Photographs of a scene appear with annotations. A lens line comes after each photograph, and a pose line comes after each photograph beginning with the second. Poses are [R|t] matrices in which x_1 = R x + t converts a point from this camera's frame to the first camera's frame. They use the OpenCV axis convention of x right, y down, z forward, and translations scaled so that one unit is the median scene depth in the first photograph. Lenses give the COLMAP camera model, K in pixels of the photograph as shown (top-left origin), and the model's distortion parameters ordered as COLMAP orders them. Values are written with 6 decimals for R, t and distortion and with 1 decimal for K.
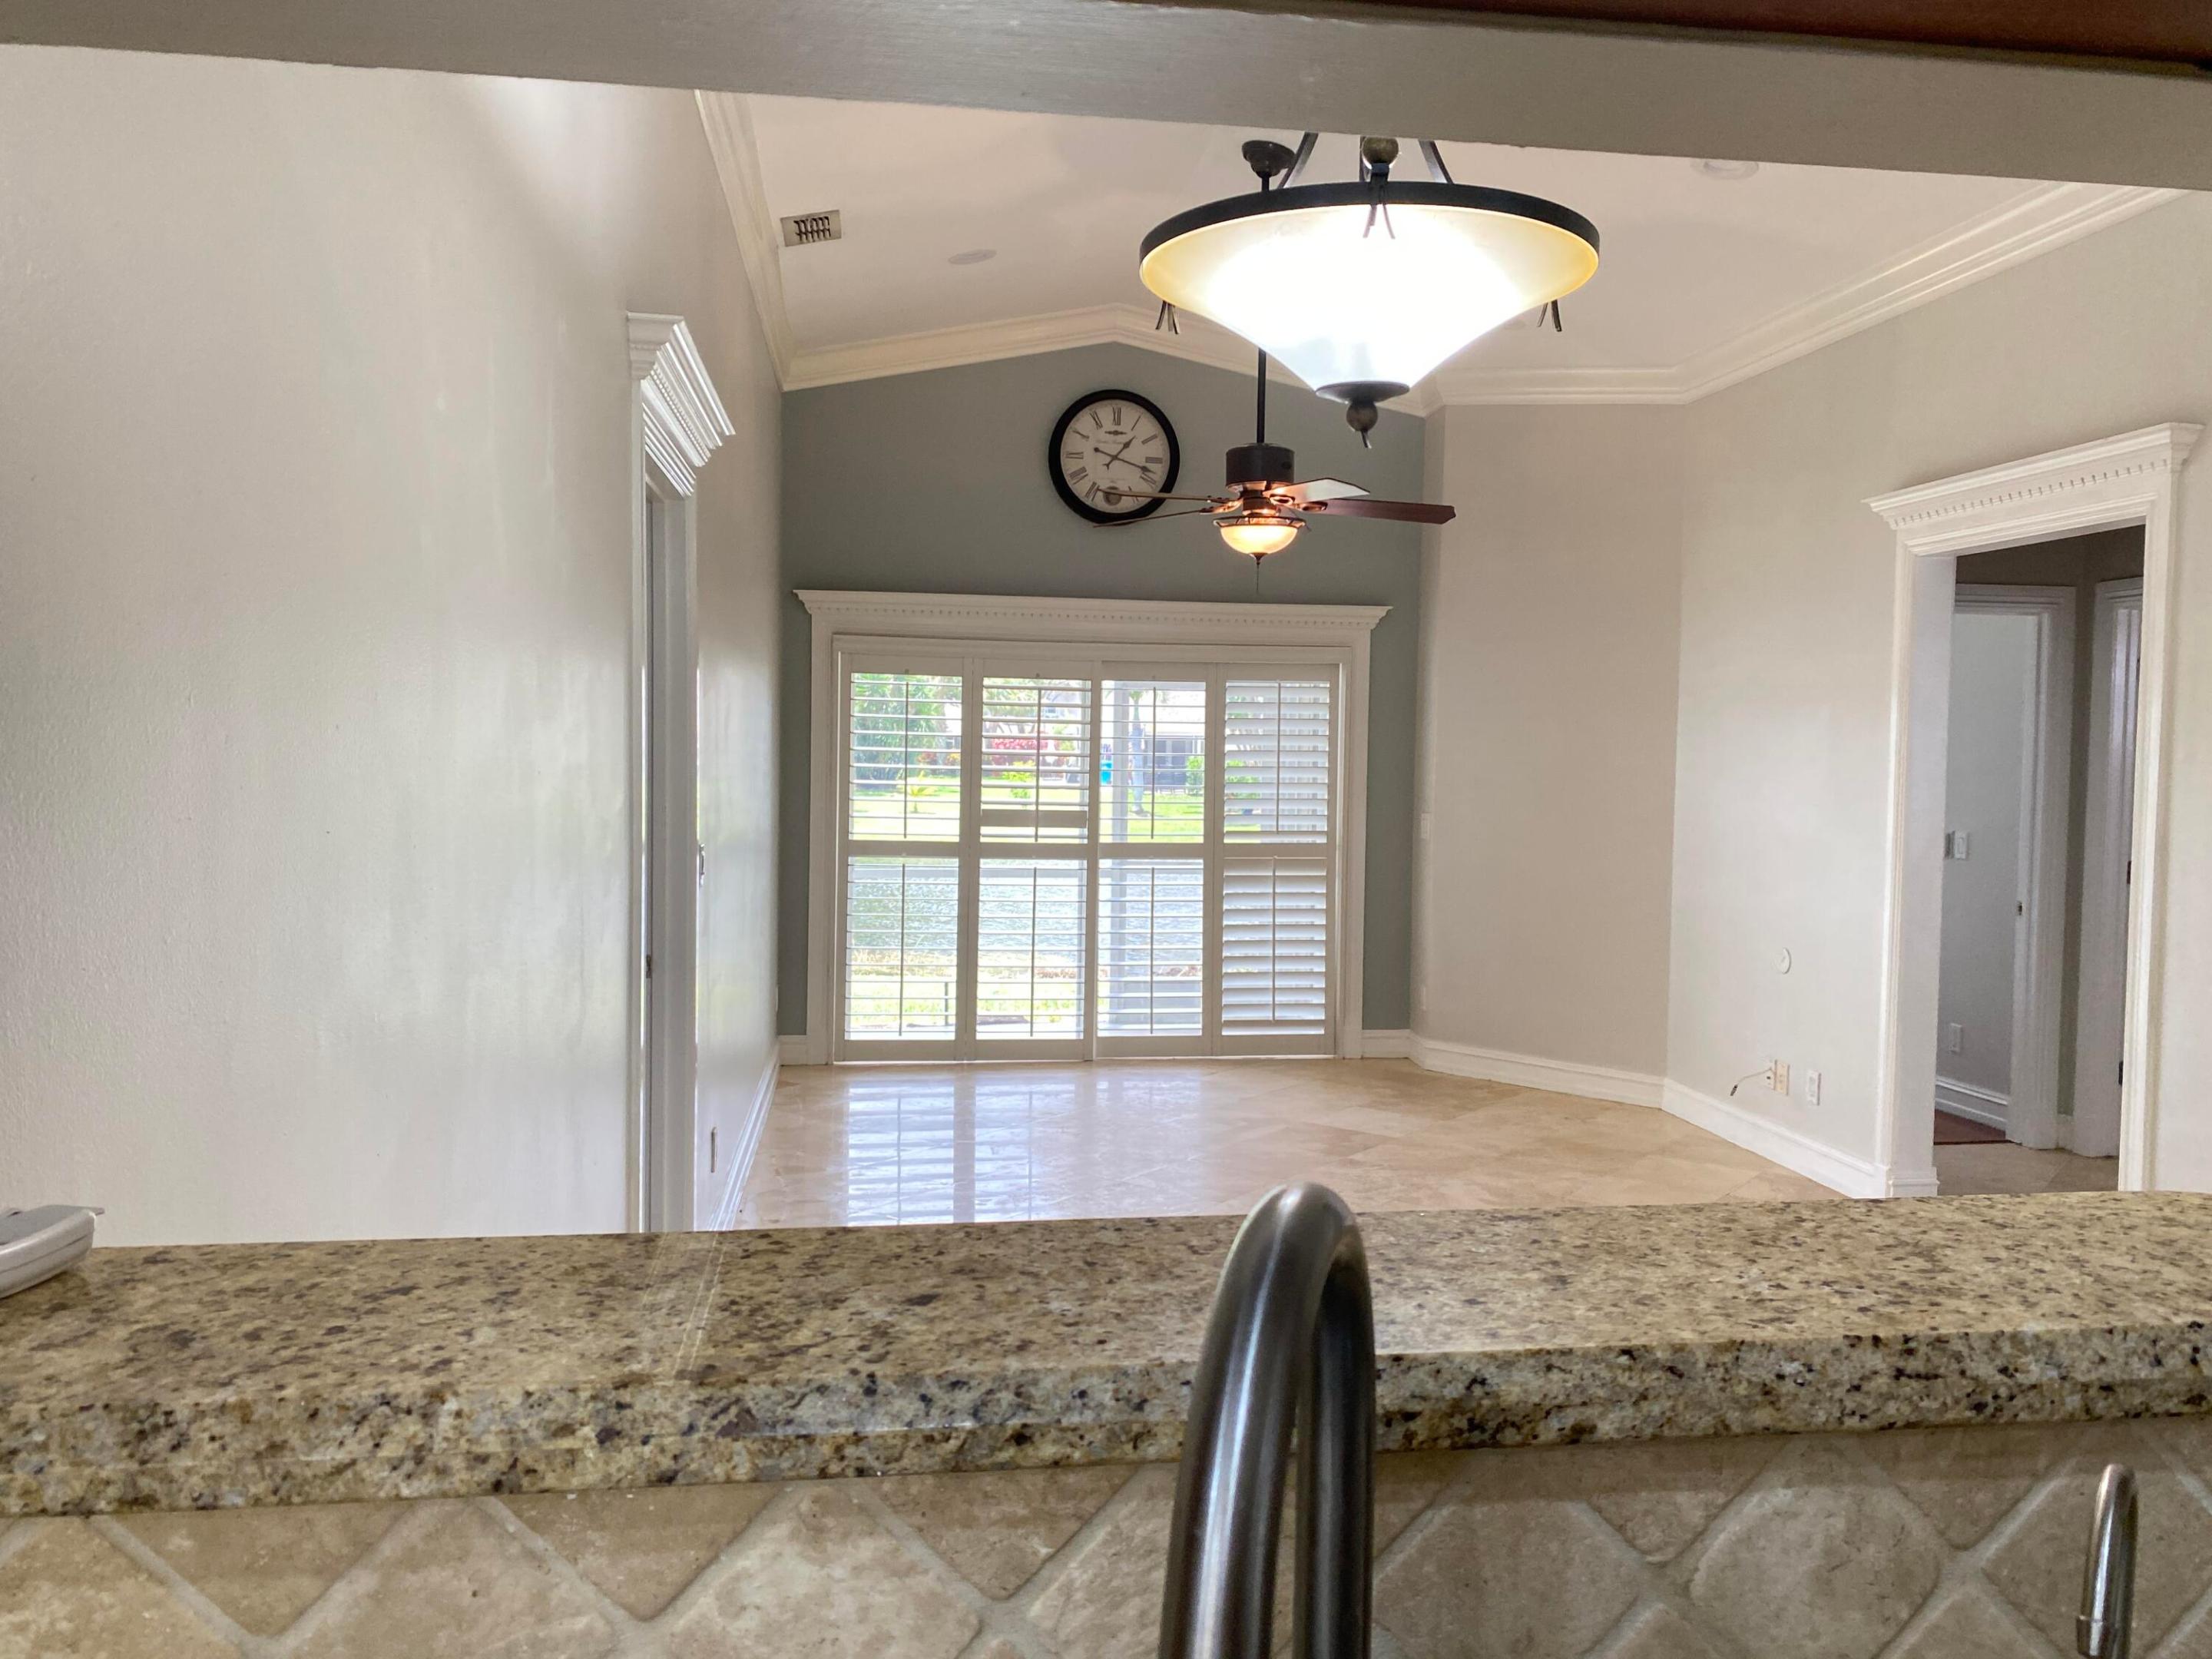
lens RADIAL K [[1678.7, 0, 1098.4], [0, 1678.7, 823.6], [0, 0, 1]] dist [0.043847, -0.001045]
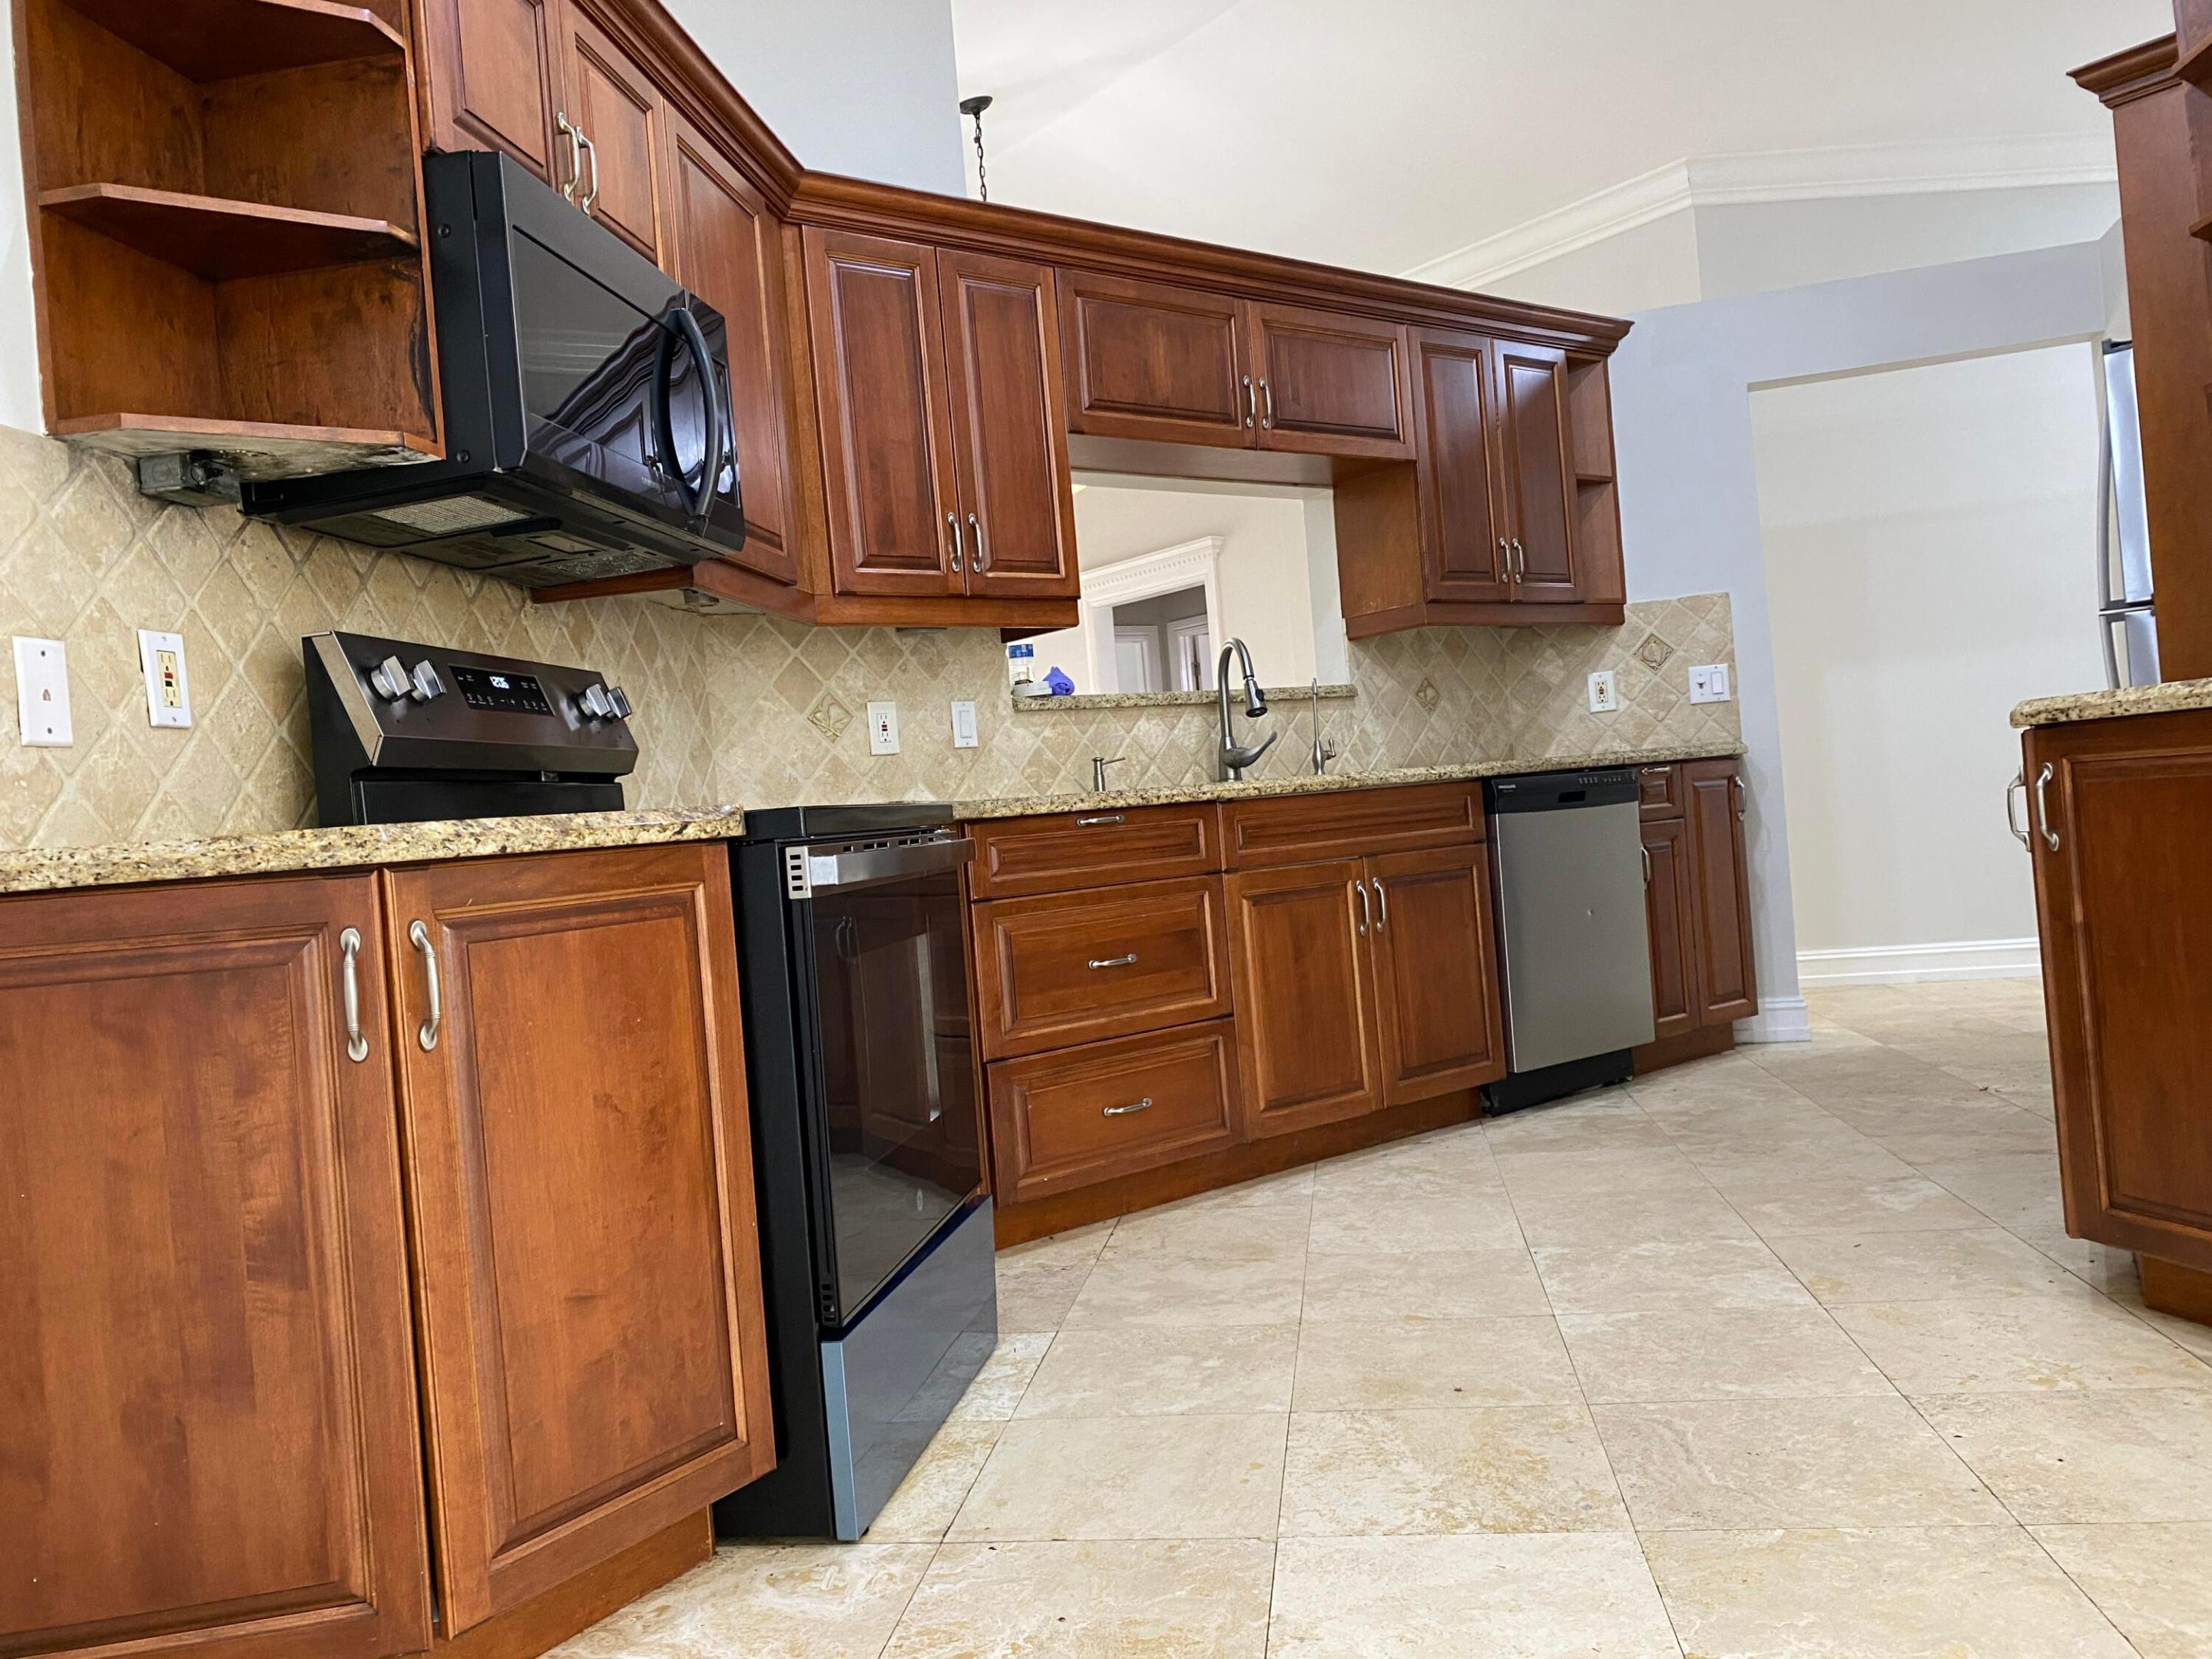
lens RADIAL K [[1678.7, 0, 1098.4], [0, 1678.7, 823.6], [0, 0, 1]] dist [0.043847, -0.001045]
pose [[0.860685, -0.090780, 0.500979, -0.430473], [0.116990, 0.992910, -0.021069, 0.110457], [-0.495514, 0.076743, 0.865203, -0.530173]]
